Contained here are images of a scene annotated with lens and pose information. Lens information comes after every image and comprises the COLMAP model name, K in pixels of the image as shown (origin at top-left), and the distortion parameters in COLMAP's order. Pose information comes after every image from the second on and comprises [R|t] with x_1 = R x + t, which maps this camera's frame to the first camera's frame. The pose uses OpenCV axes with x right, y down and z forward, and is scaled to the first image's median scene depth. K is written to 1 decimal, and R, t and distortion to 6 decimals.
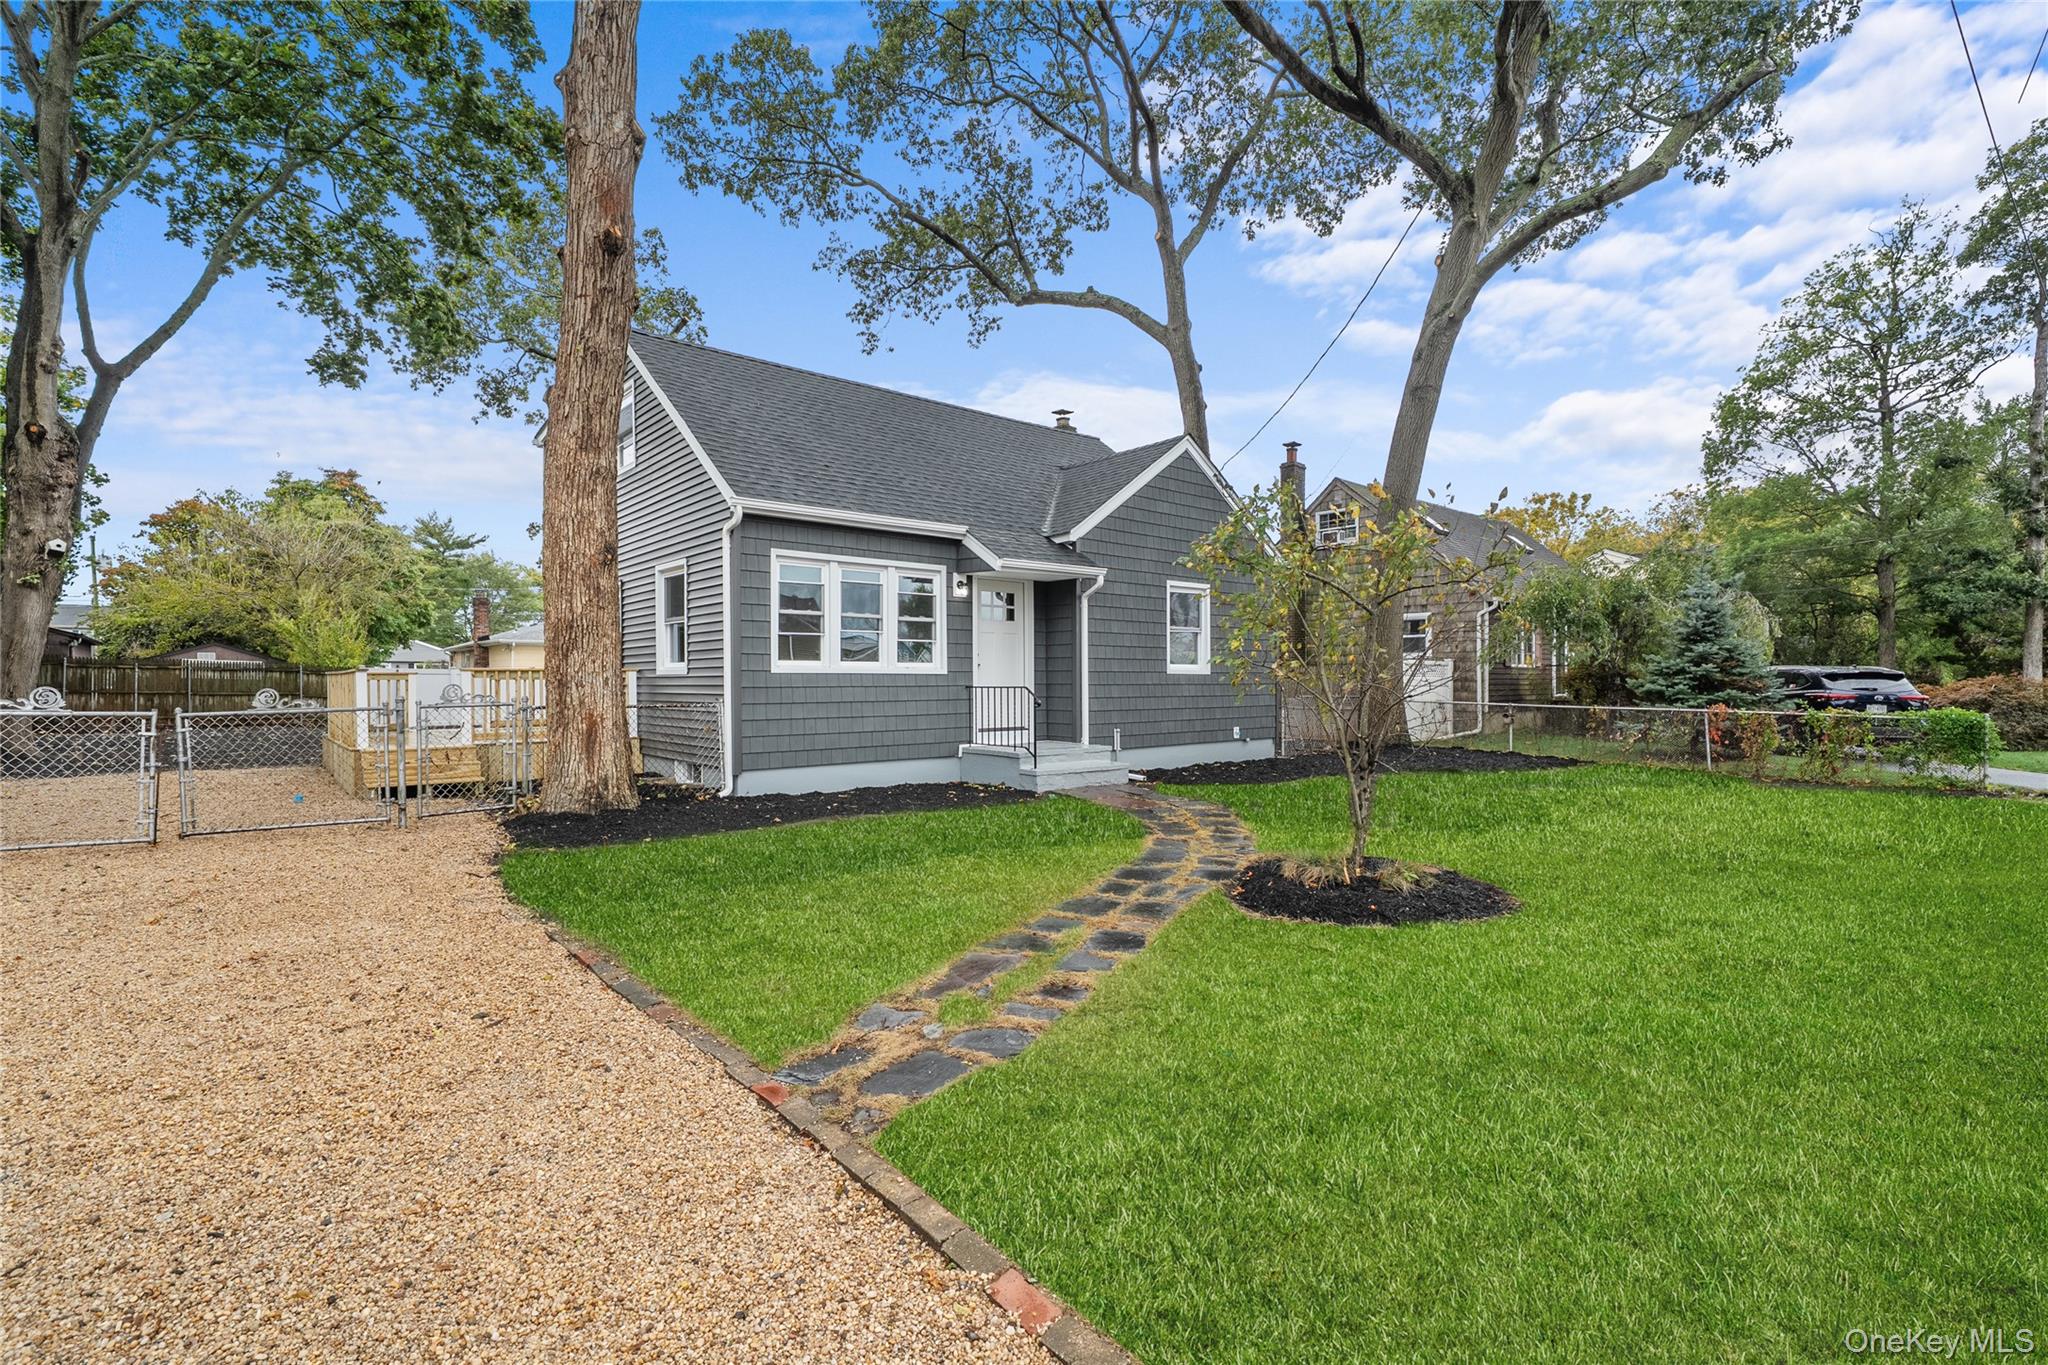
lens RADIAL K [[932.5, 0, 1022.8], [0, 932.5, 686.3], [0, 0, 1]] dist [-0.002348, -0.000044]
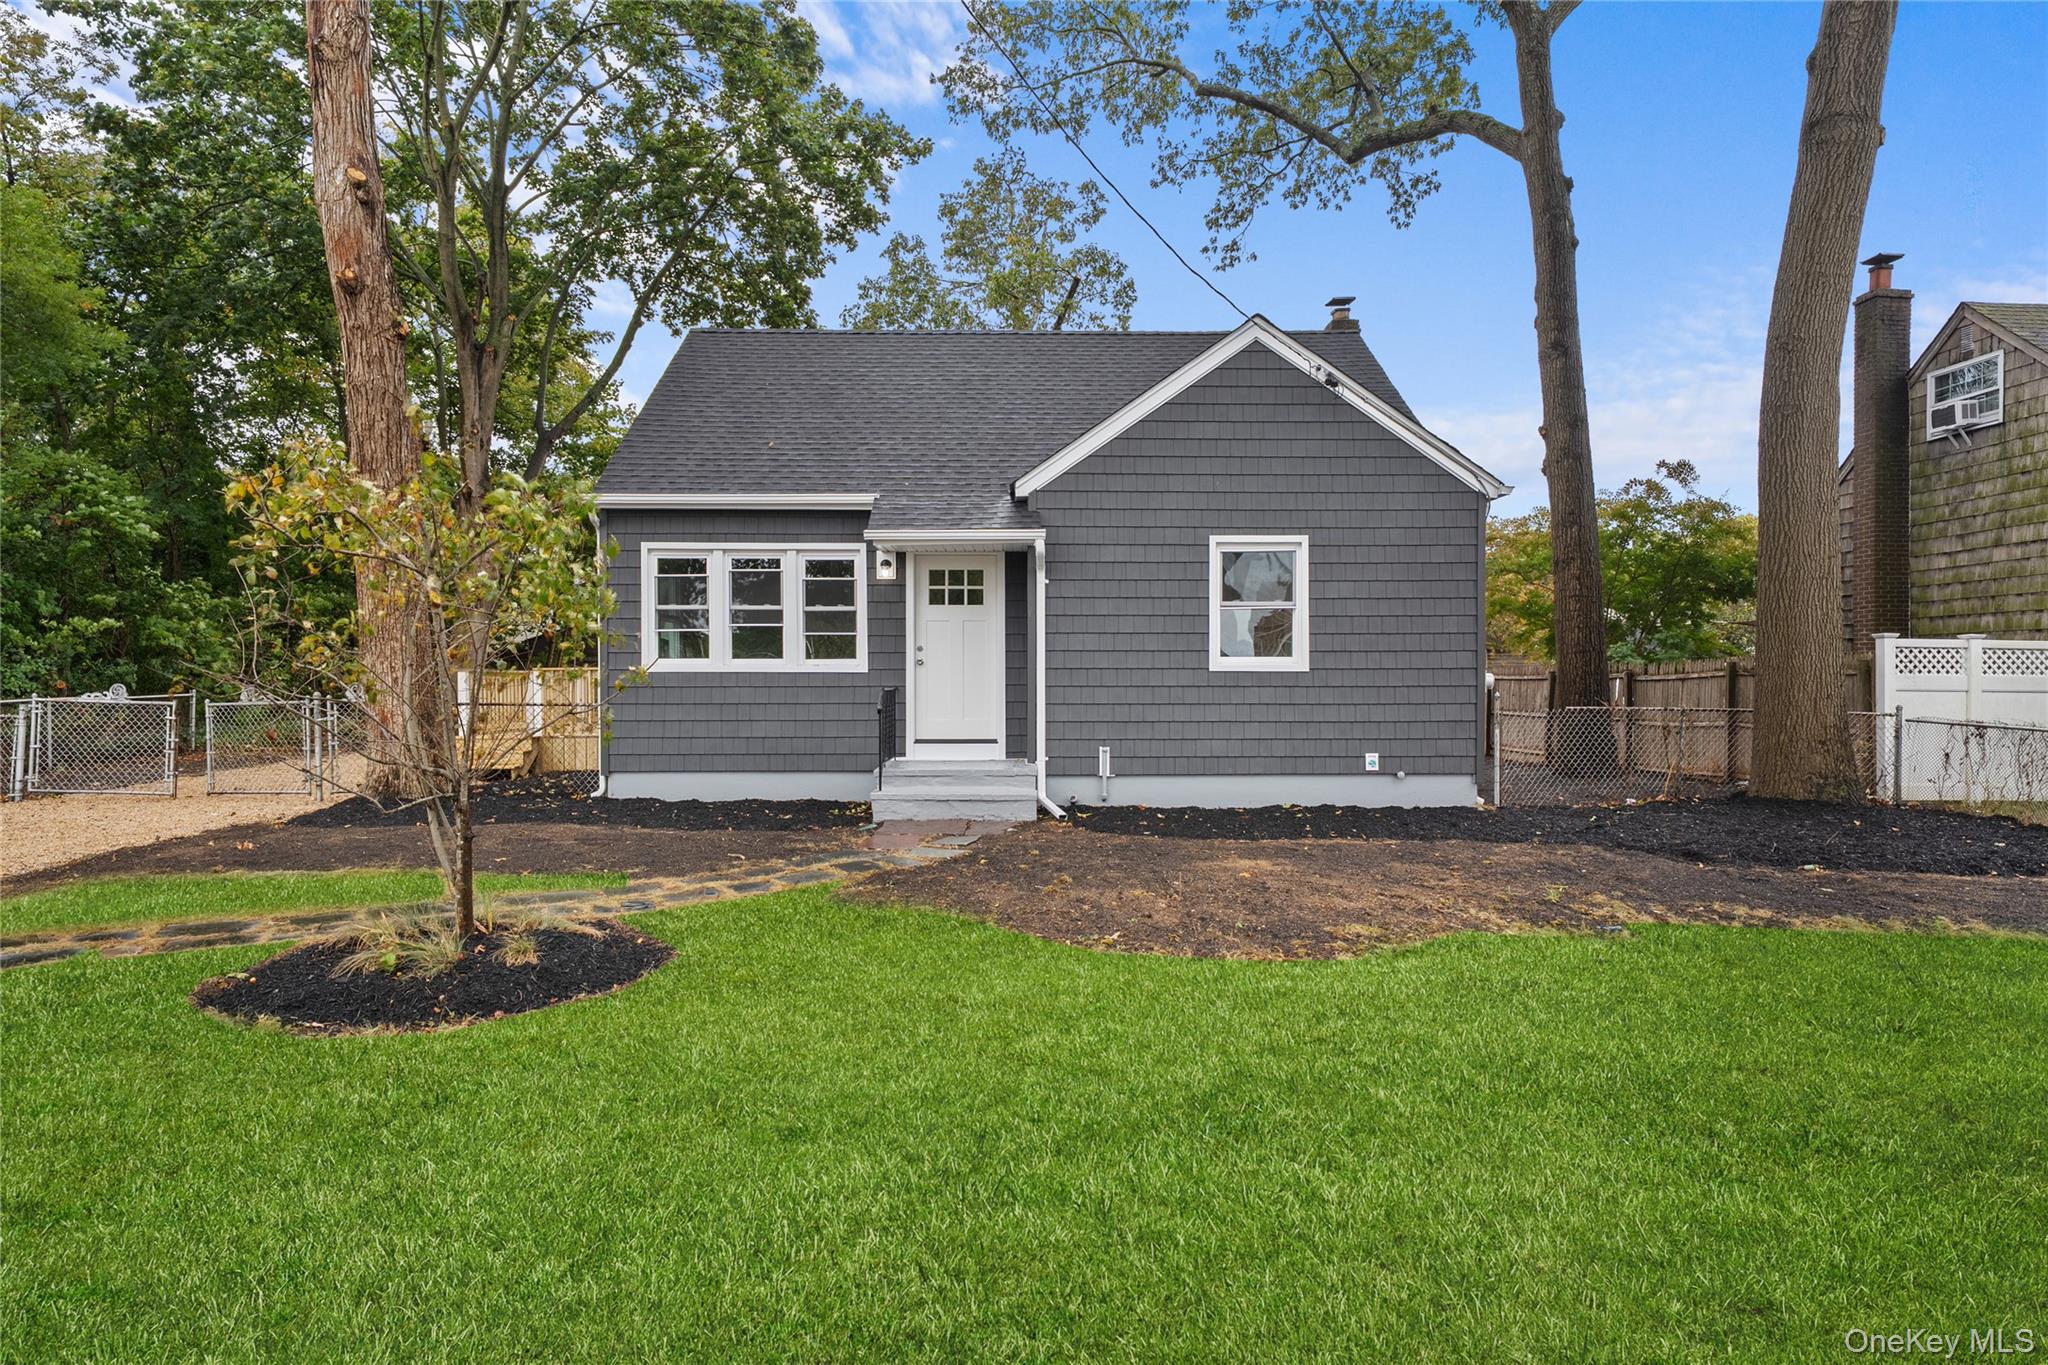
lens RADIAL K [[1155.2, 0, 1023.3], [0, 1155.2, 683.4], [0, 0, 1]] dist [0.008184, 0.000688]
pose [[0.769885, 0.000957, -0.638181, 0.656548], [-0.005682, 0.999970, -0.005355, 0.001396], [0.638157, 0.007749, 0.769867, 0.276532]]
